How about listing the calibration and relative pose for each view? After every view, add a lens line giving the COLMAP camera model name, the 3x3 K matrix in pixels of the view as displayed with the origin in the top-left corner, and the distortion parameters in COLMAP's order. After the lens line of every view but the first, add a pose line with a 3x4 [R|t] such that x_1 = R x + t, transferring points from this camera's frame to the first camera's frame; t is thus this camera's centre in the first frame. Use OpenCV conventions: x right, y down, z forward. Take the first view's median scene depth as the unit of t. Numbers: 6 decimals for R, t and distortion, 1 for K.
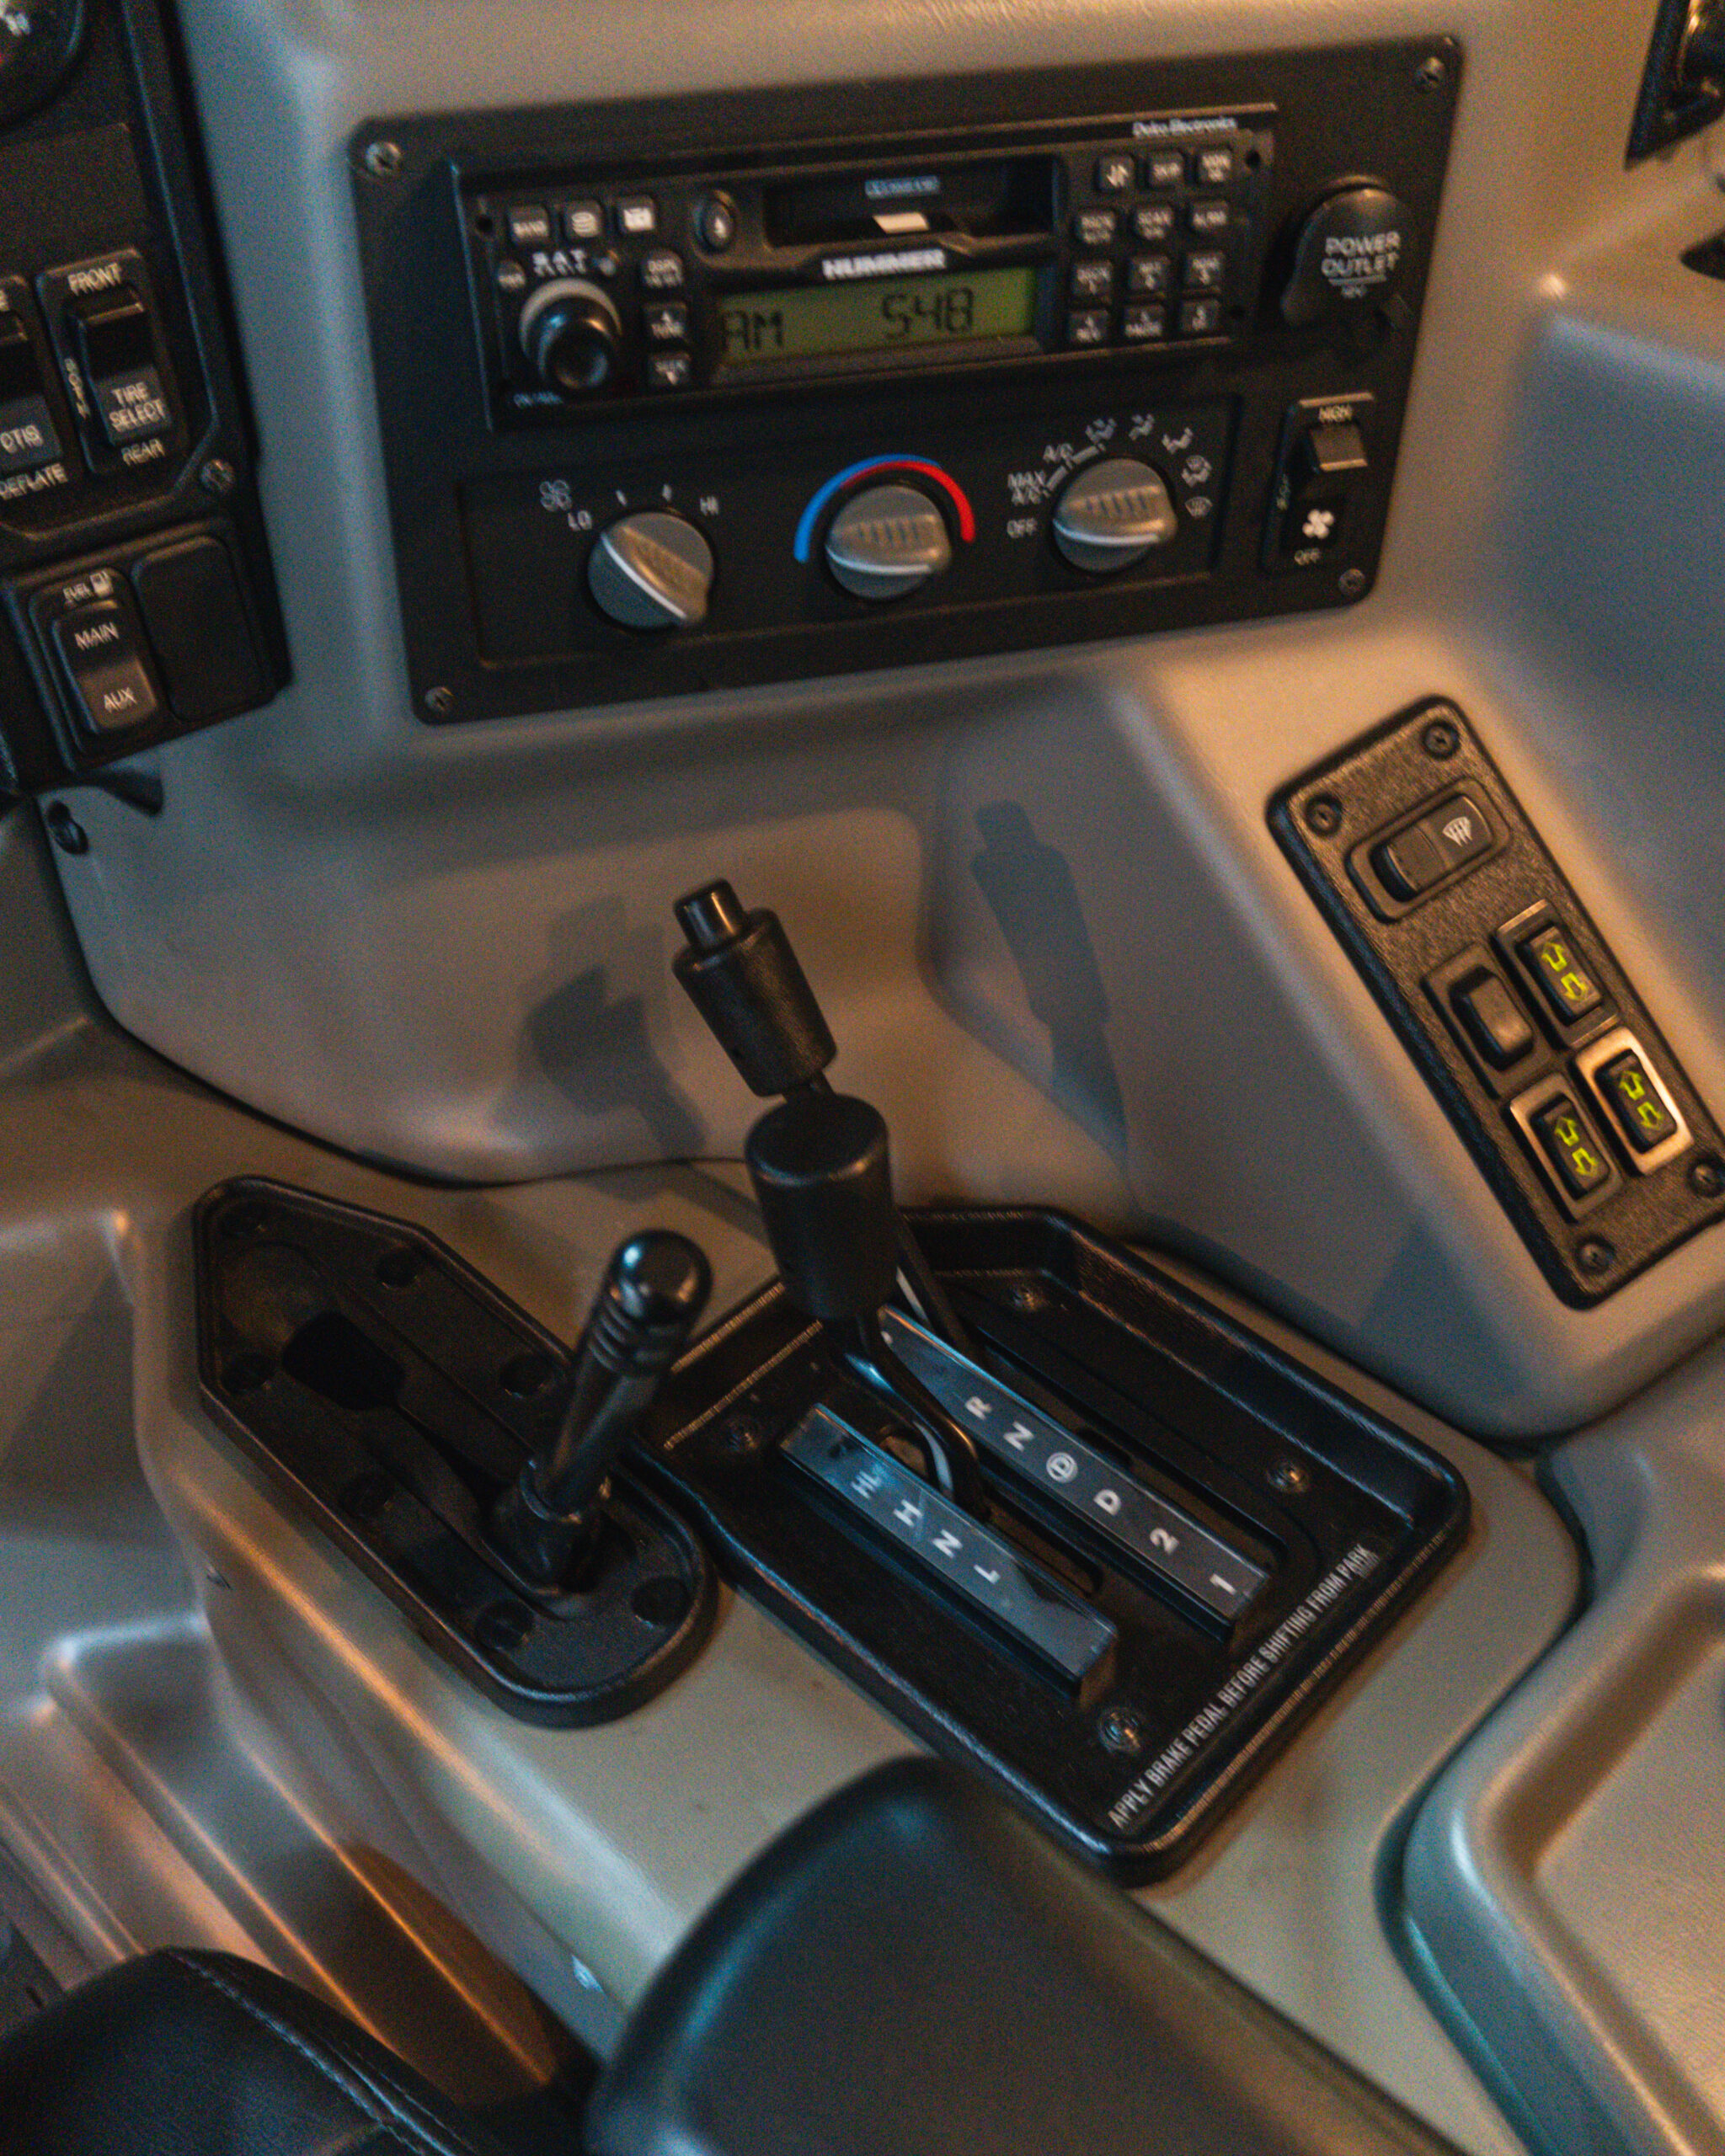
lens RADIAL K [[1972.2, 0, 848.3], [0, 1972.2, 1151.2], [0, 0, 1]] dist [-0.001320, 0.007927]
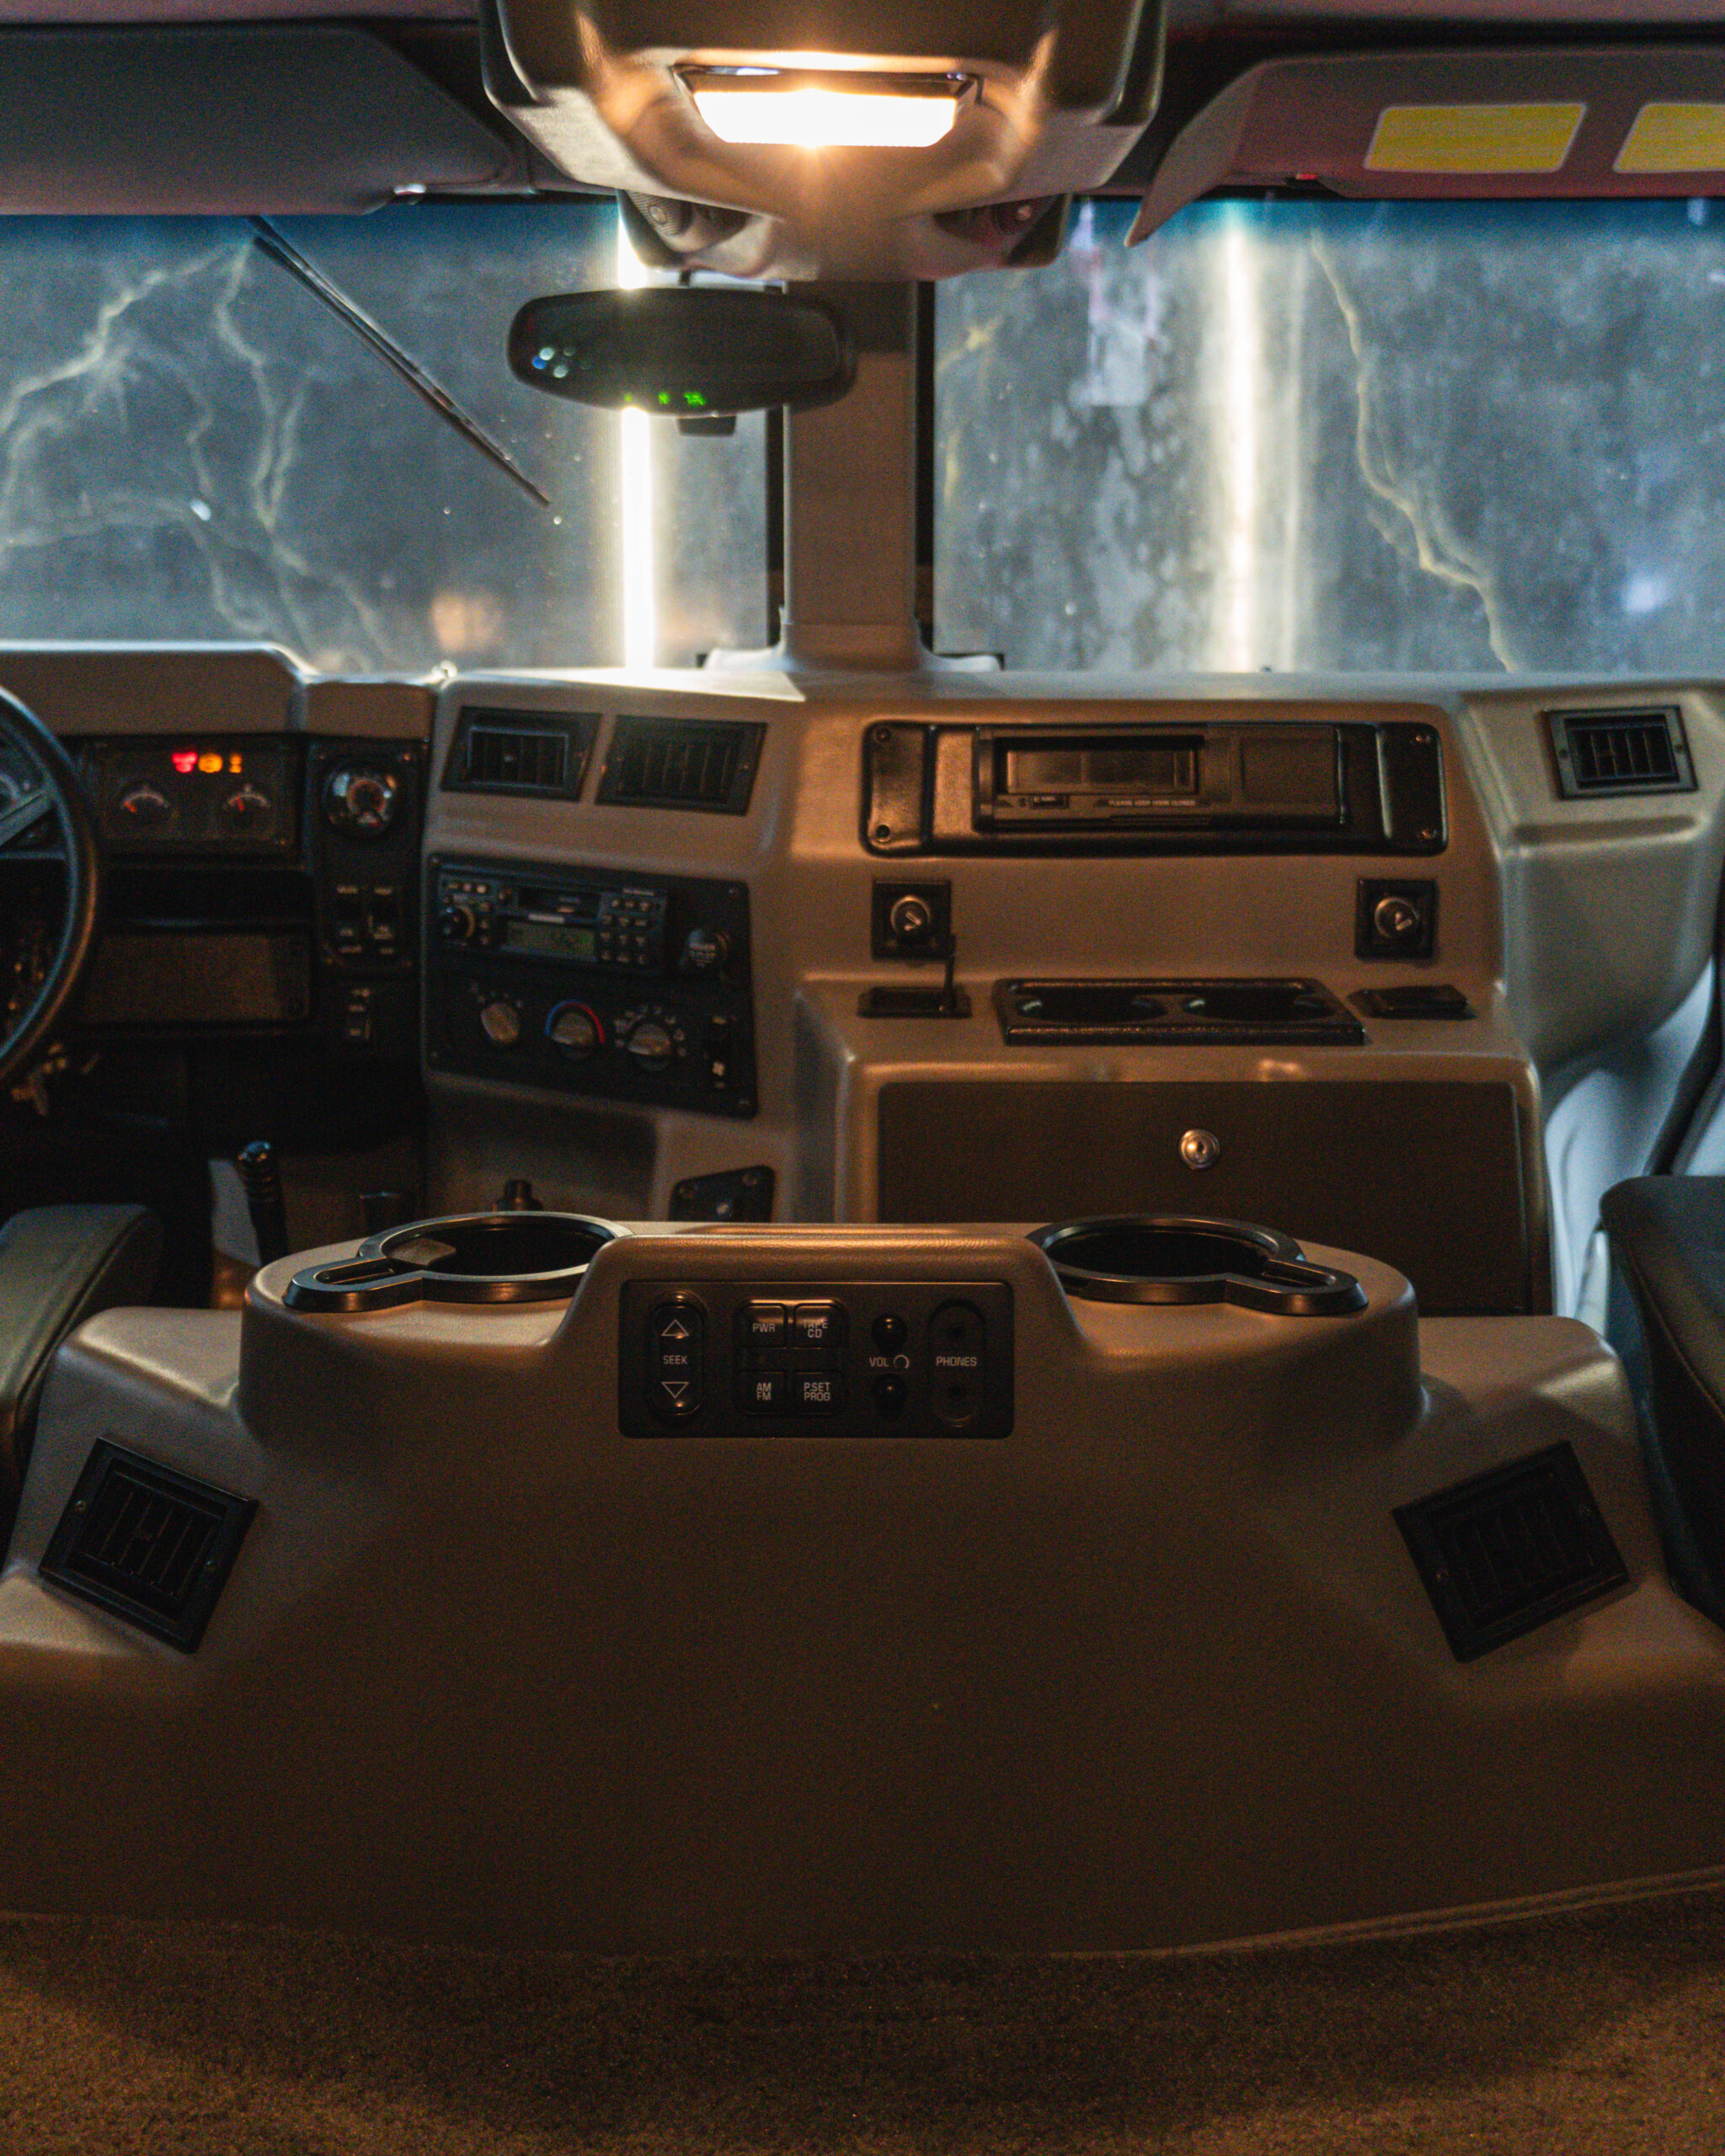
lens RADIAL K [[2832.2, 0, 862.5], [0, 2832.2, 1078.0], [0, 0, 1]] dist [0.021372, 0.019420]
pose [[0.660987, 0.148306, -0.735596, 3.091196], [-0.528252, 0.788190, -0.315762, 0.711586], [0.532961, 0.597295, 0.599326, -0.968164]]
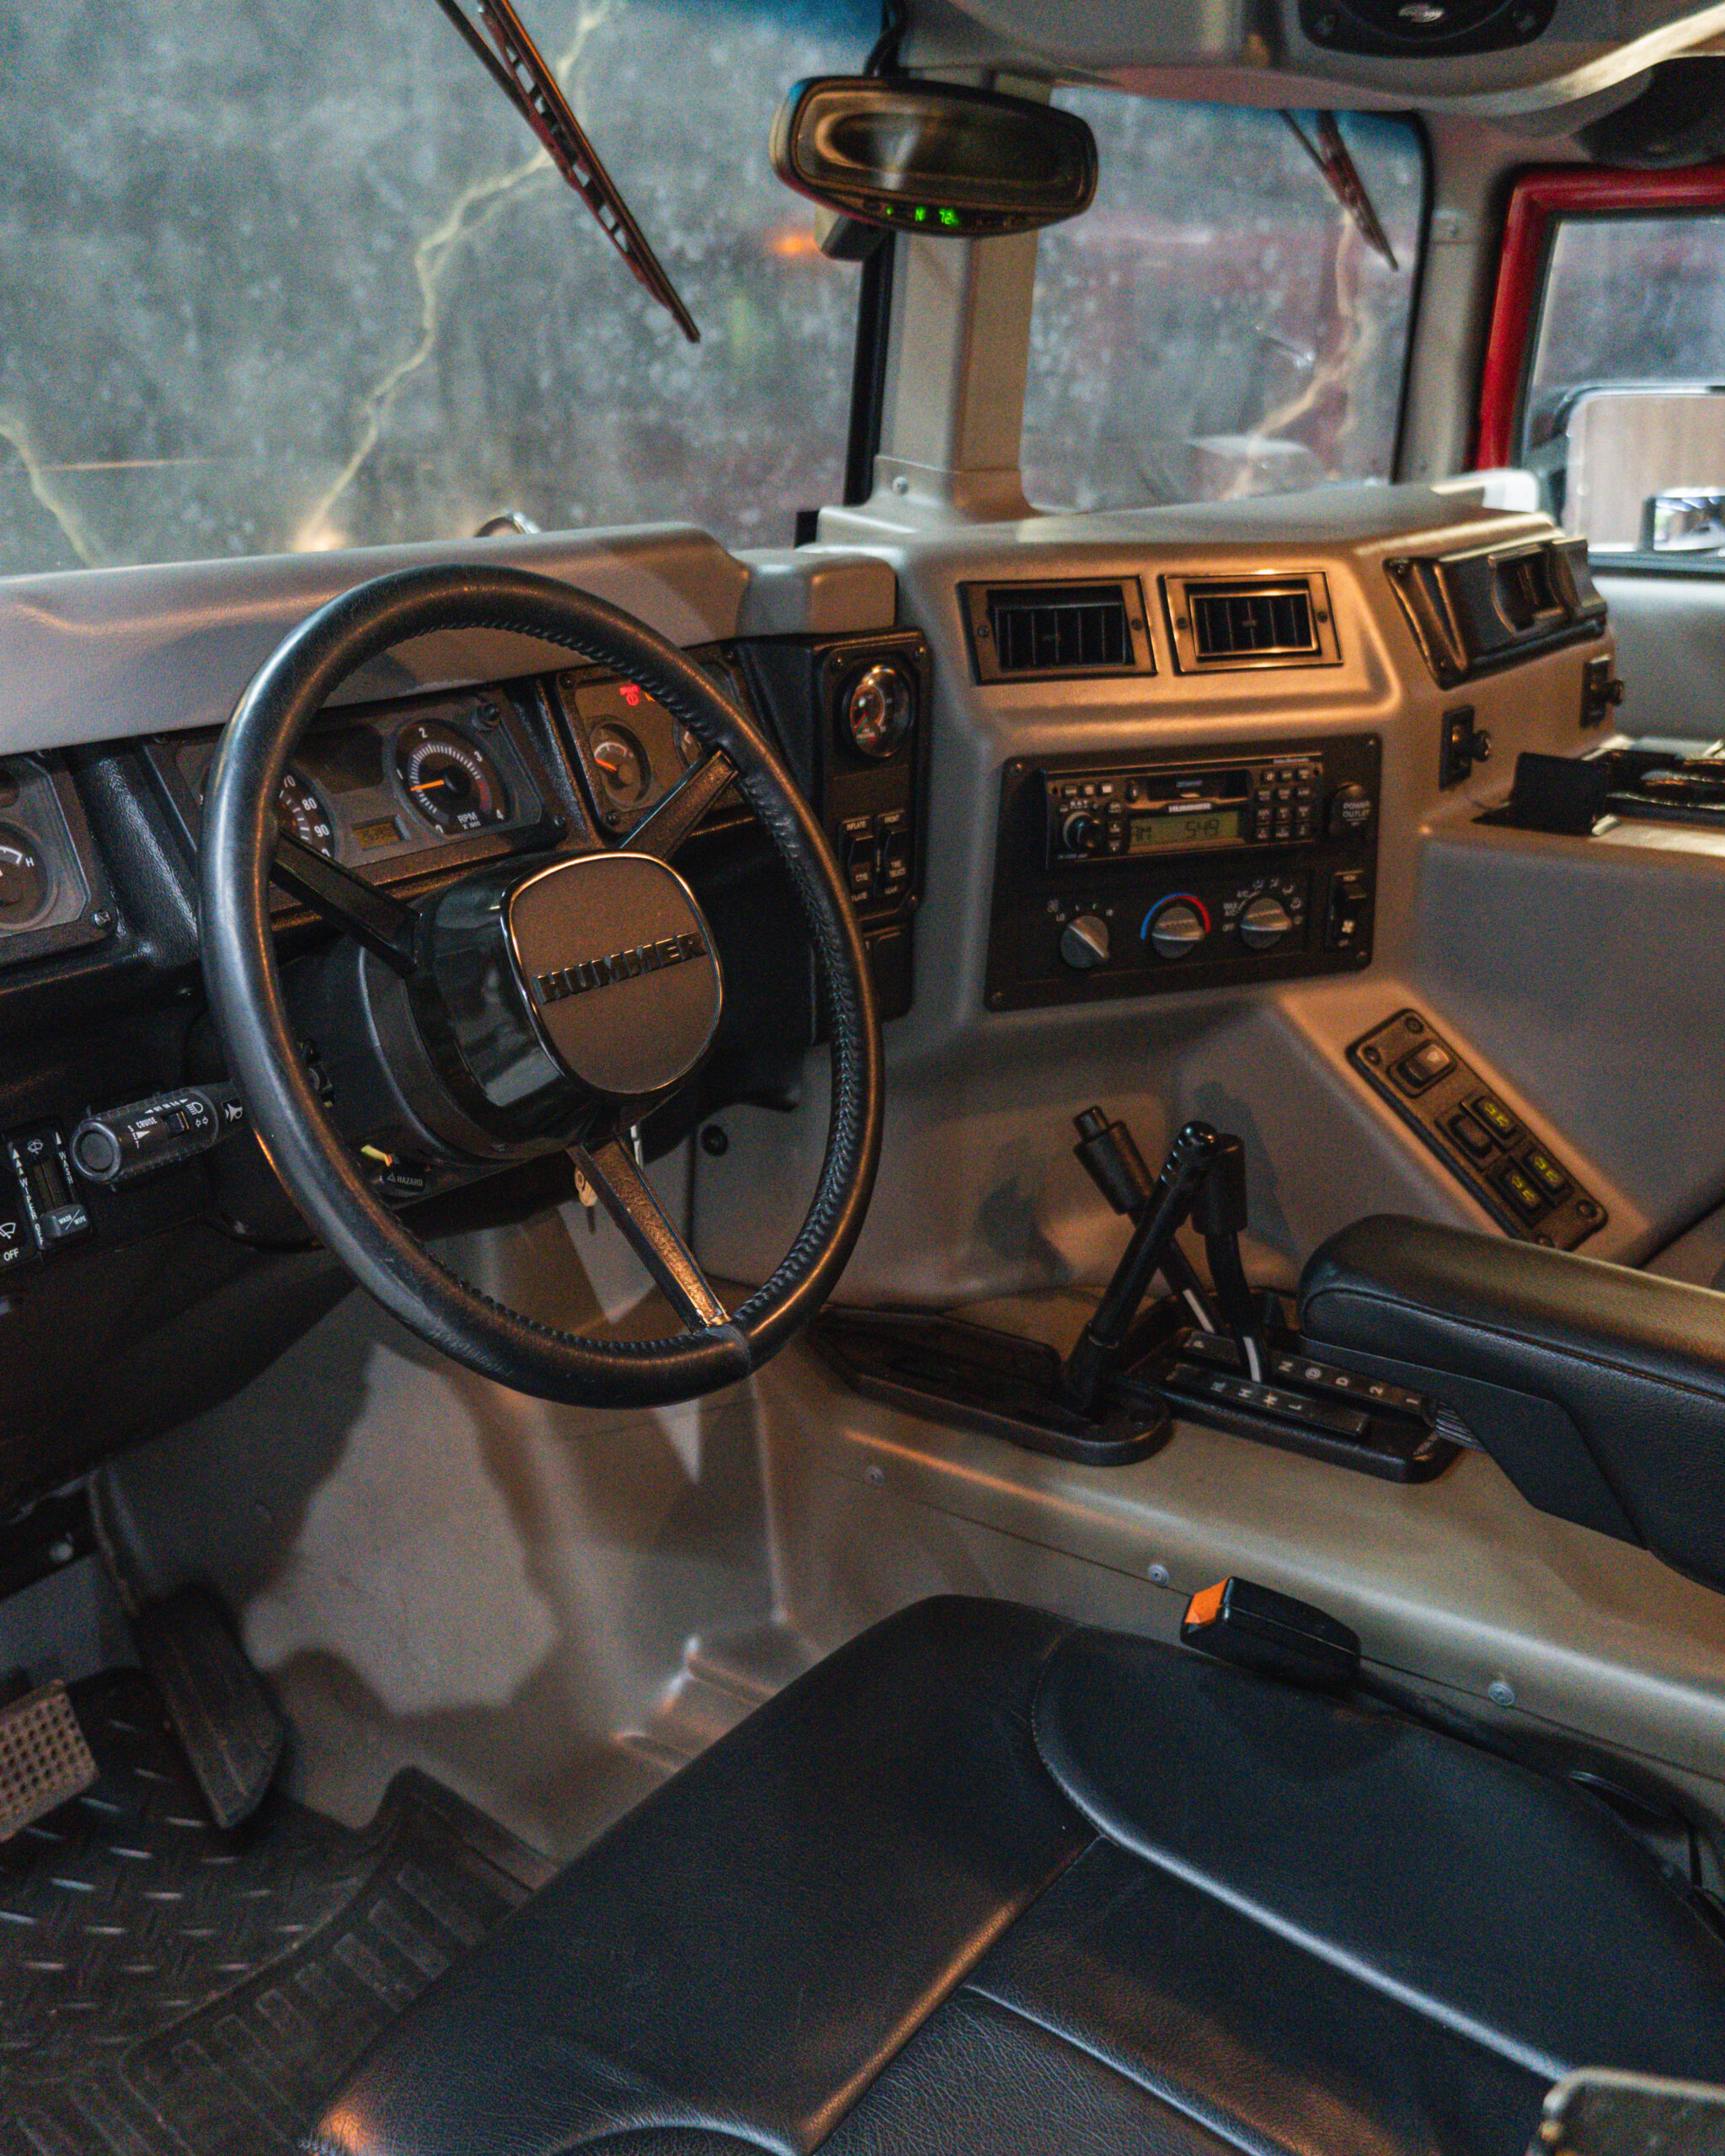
lens RADIAL K [[2212.4, 0, 862.5], [0, 2212.4, 1078.0], [0, 0, 1]] dist [0.005501, -0.019639]
pose [[0.984086, -0.048535, 0.170935, -0.839051], [0.120928, 0.887767, -0.444124, 0.999251], [-0.130195, 0.457727, 0.879508, -1.200950]]
